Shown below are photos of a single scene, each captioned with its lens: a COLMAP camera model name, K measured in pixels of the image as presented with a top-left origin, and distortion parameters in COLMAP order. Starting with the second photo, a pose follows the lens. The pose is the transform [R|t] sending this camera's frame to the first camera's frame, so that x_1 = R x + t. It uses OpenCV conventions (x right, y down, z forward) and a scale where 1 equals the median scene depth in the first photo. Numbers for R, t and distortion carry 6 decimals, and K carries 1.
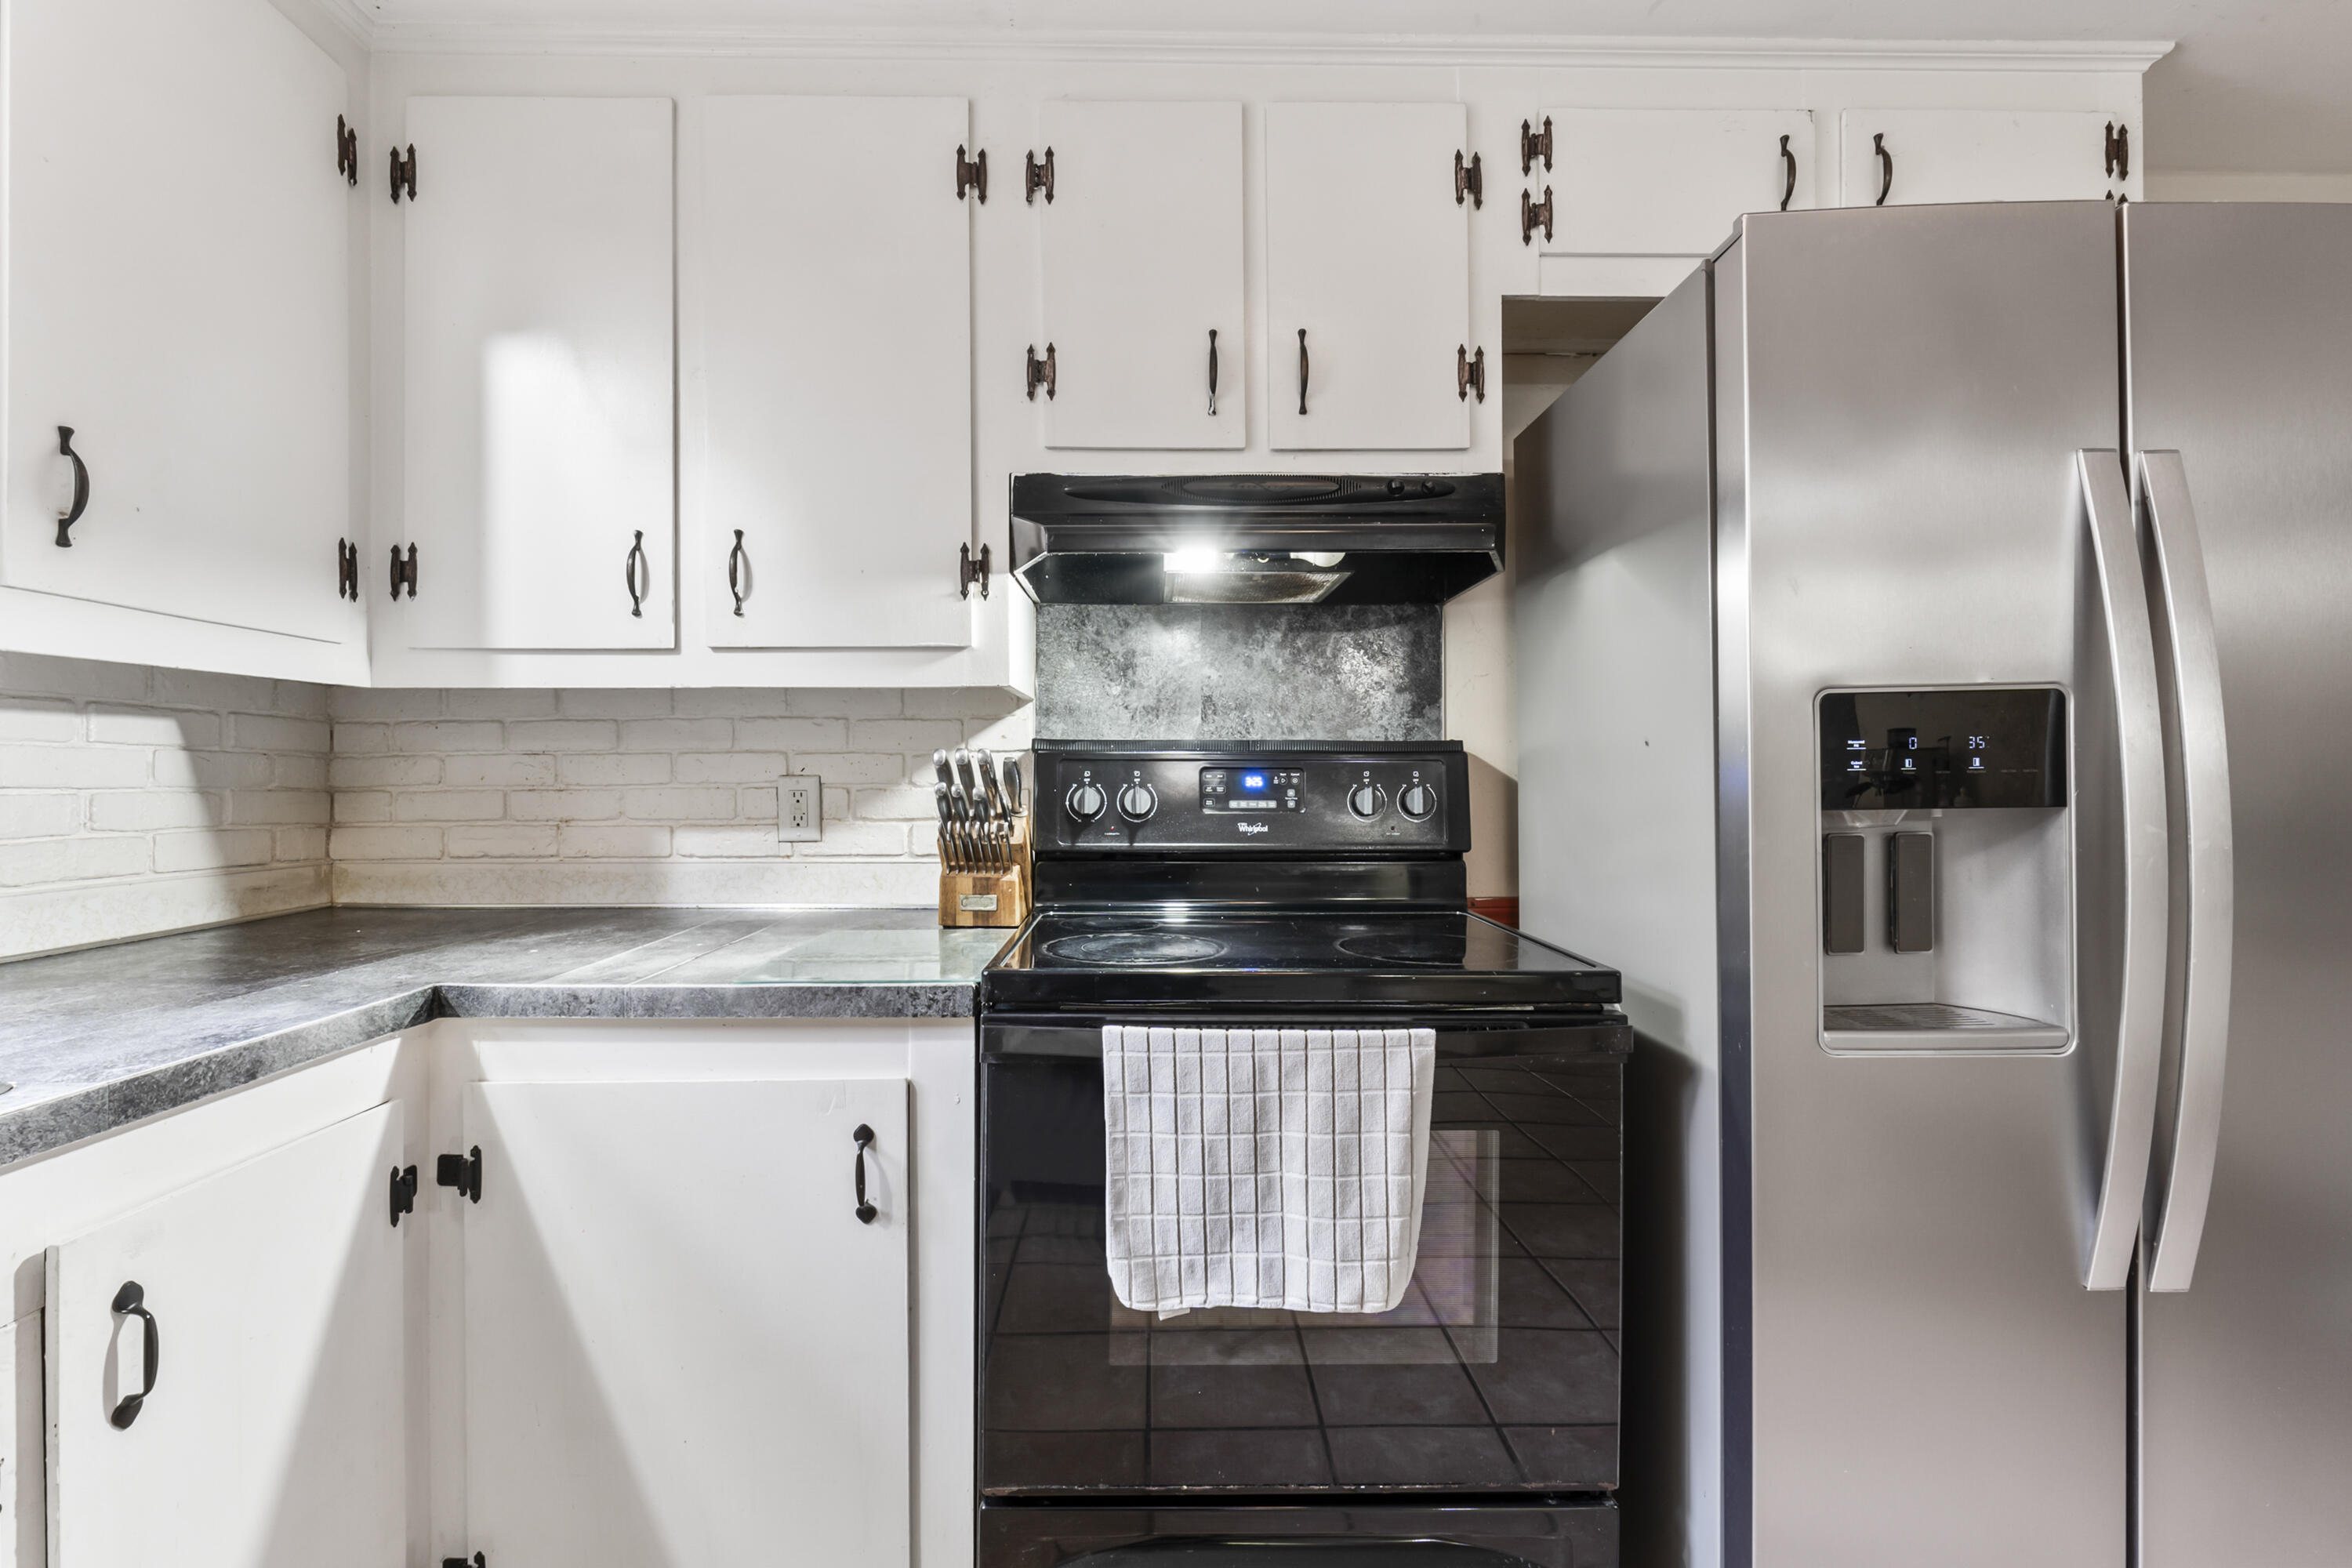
lens RADIAL K [[987.1, 0, 1163.7], [0, 987.1, 780.5], [0, 0, 1]] dist [-0.013121, -0.000353]
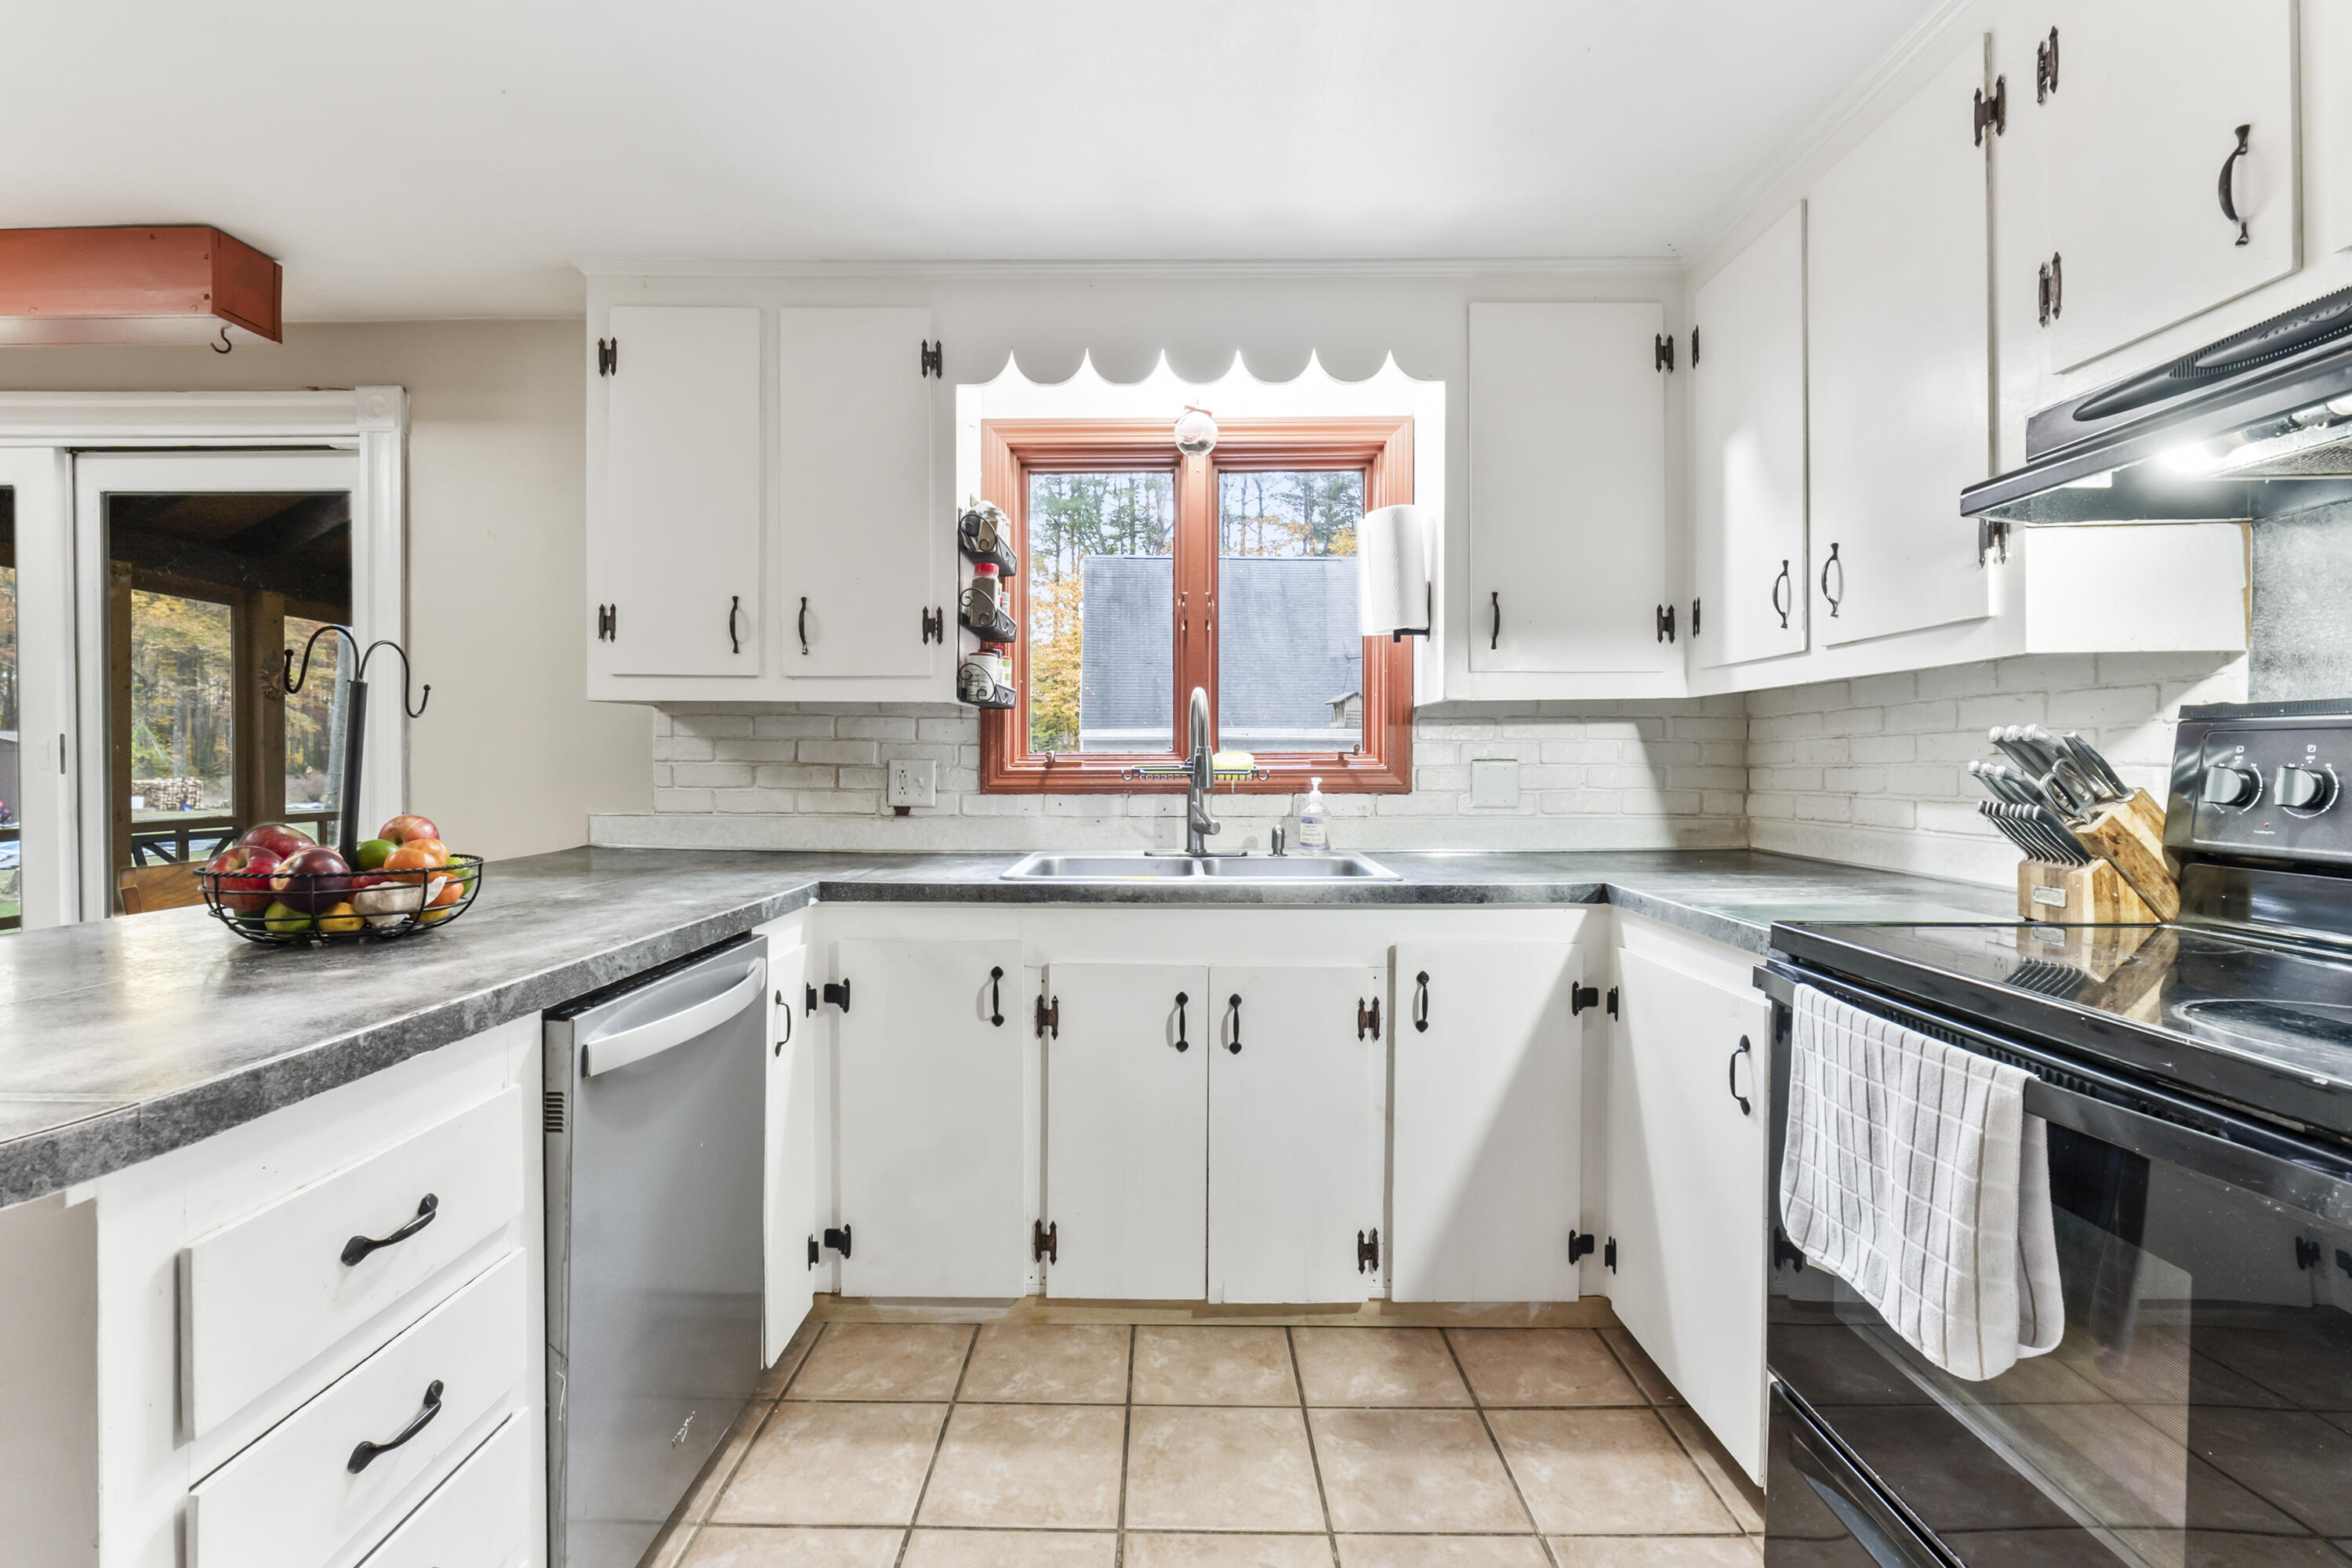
lens RADIAL K [[1079.0, 0, 1178.8], [0, 1079.0, 772.3], [0, 0, 1]] dist [-0.005874, -0.000800]
pose [[-0.020220, 0.010235, -0.999743, 0.797569], [-0.001431, 0.999946, 0.010266, 0.003623], [0.999795, 0.001638, -0.020204, 0.233151]]
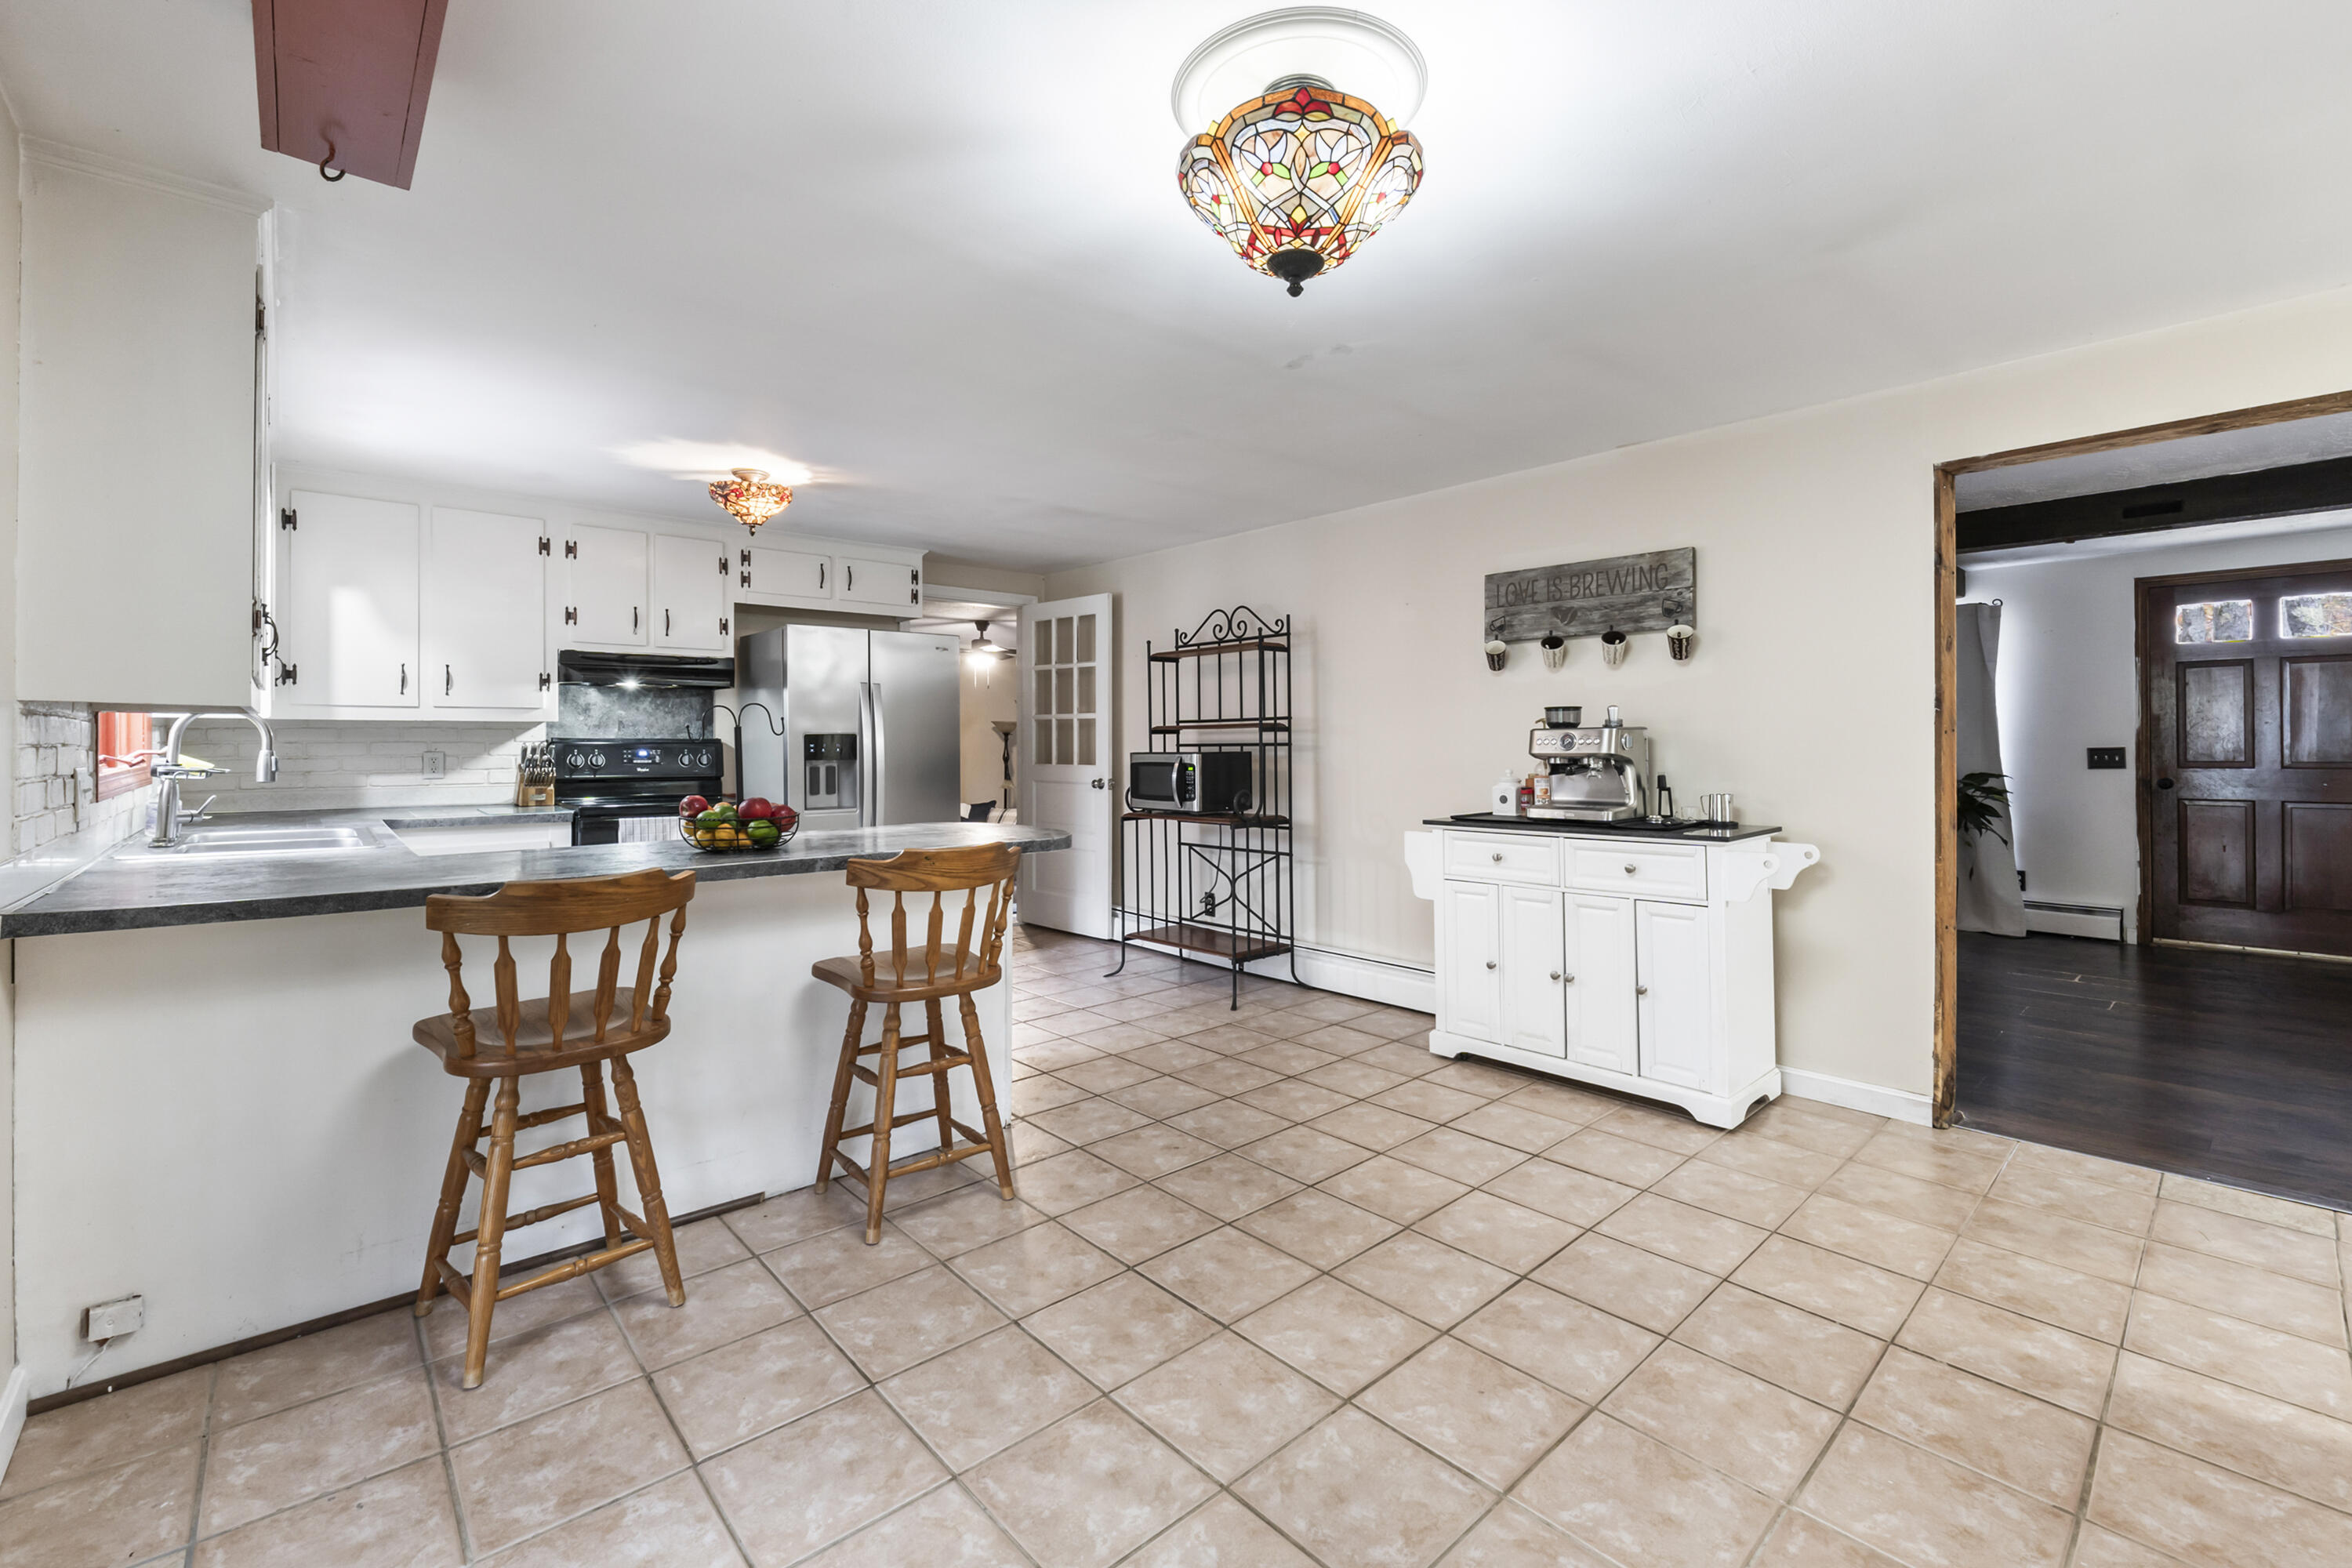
lens RADIAL K [[1001.3, 0, 1175.4], [0, 1001.3, 740.3], [0, 0, 1]] dist [-0.002008, -0.000199]
pose [[0.756974, 0.002733, 0.653439, -0.673157], [-0.003828, 0.999993, 0.000253, -0.045554], [-0.653434, -0.002693, 0.756979, -2.325408]]
